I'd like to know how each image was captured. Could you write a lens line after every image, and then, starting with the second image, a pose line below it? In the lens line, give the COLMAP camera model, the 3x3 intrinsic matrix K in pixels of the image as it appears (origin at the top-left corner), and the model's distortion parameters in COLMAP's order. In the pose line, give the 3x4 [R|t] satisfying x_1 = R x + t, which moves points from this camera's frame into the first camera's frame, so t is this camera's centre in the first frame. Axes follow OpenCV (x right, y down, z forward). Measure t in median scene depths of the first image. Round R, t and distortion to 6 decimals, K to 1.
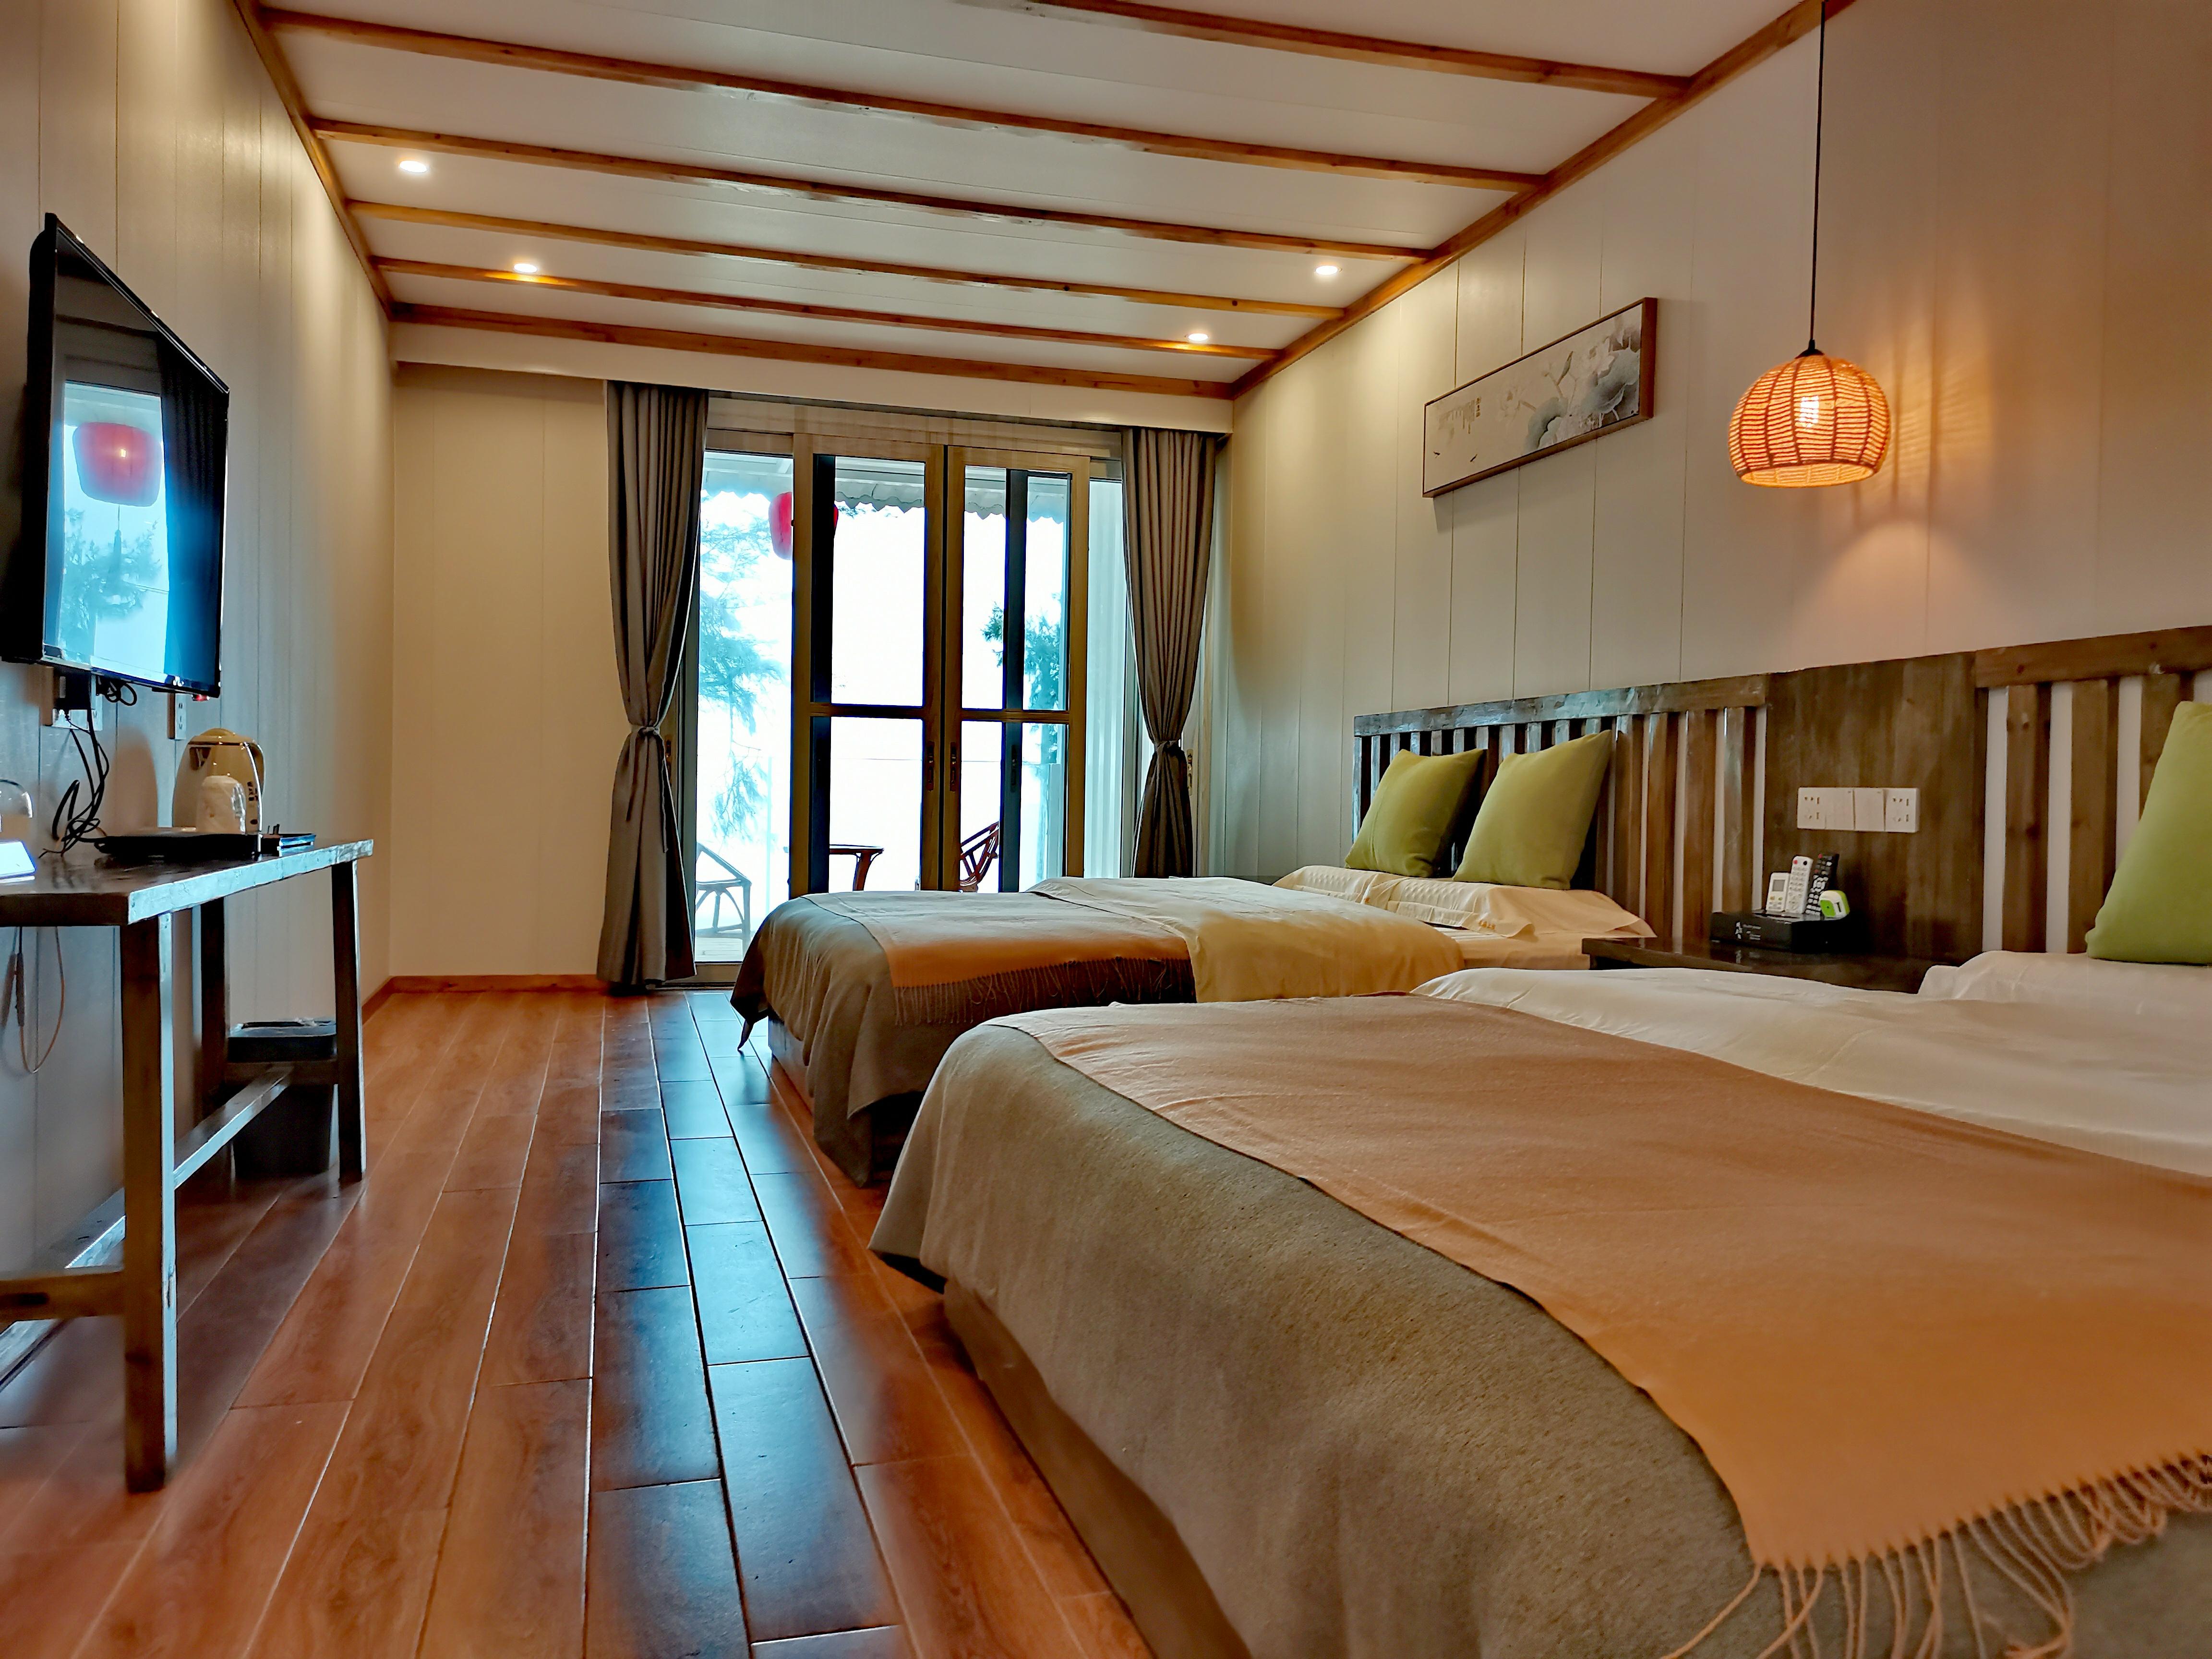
lens RADIAL K [[1697.7, 0, 1063.3], [0, 1697.7, 836.0], [0, 0, 1]] dist [0.024106, -0.001057]
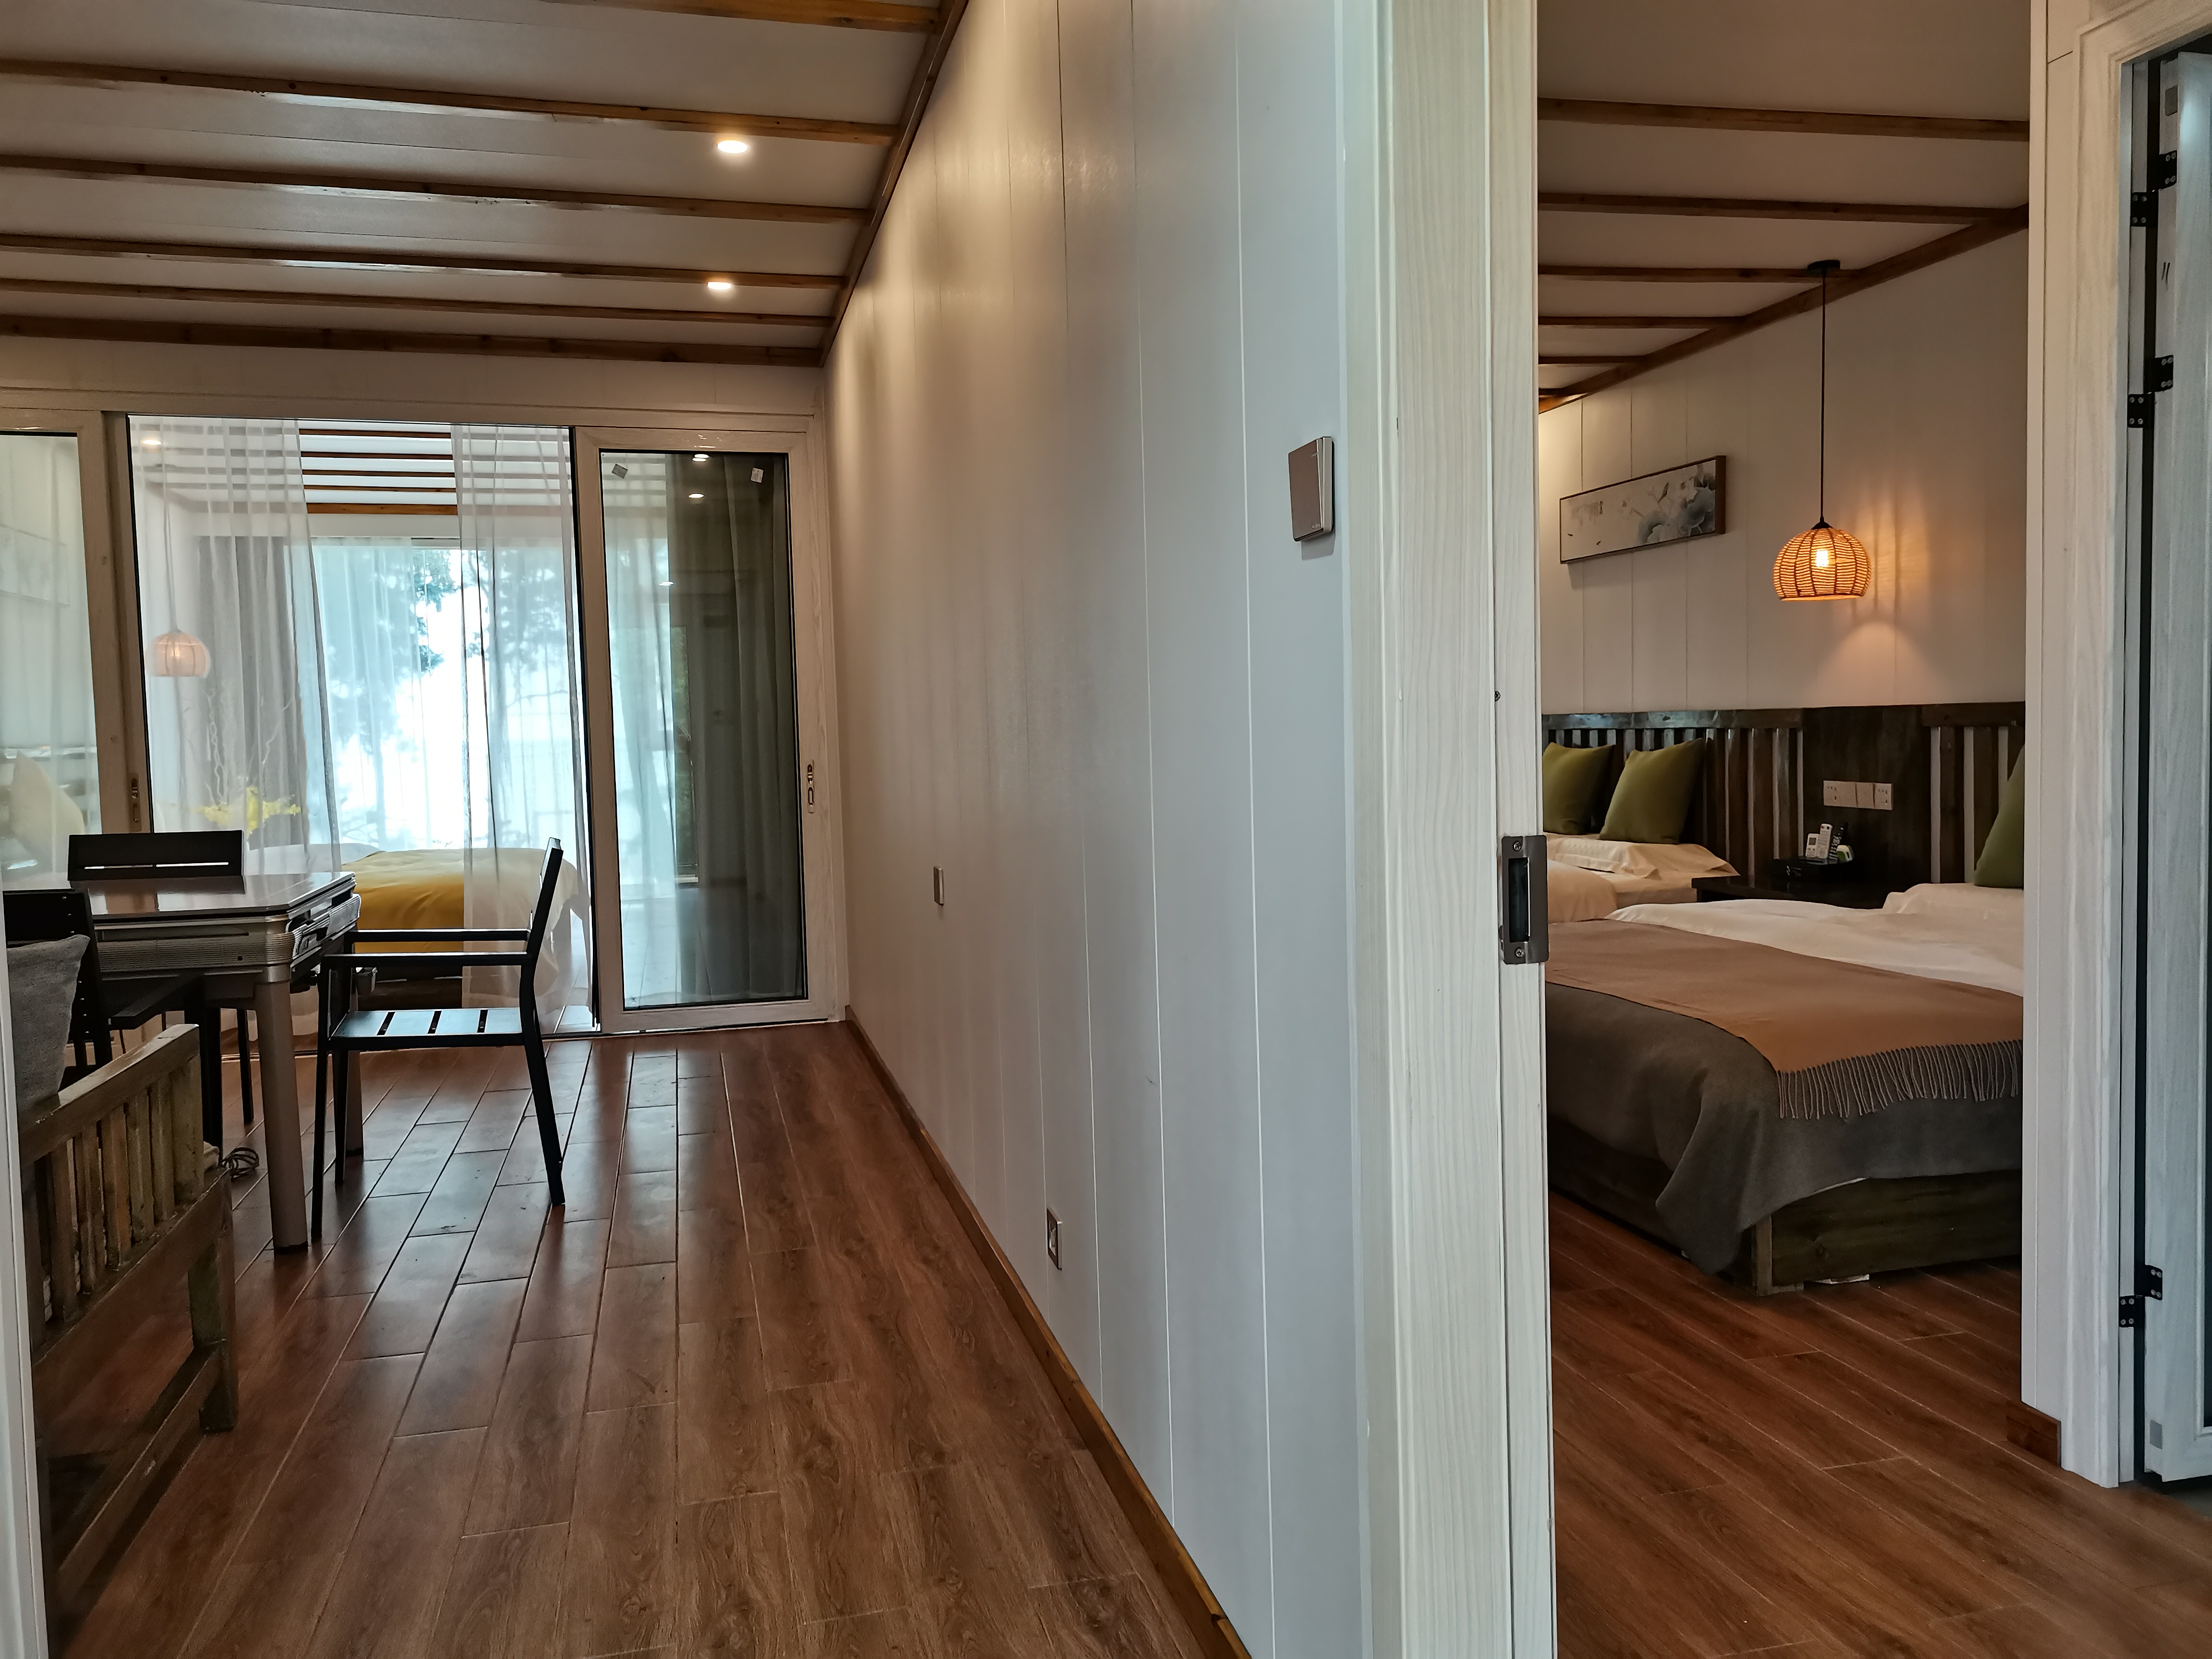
lens RADIAL K [[1692.3, 0, 1106.0], [0, 1692.3, 829.5], [0, 0, 1]] dist [0.051383, 0.000550]
pose [[0.998891, -0.044453, -0.015533, -0.224266], [0.045046, 0.998177, 0.040172, -0.075824], [0.013719, -0.040827, 0.999072, -0.624355]]
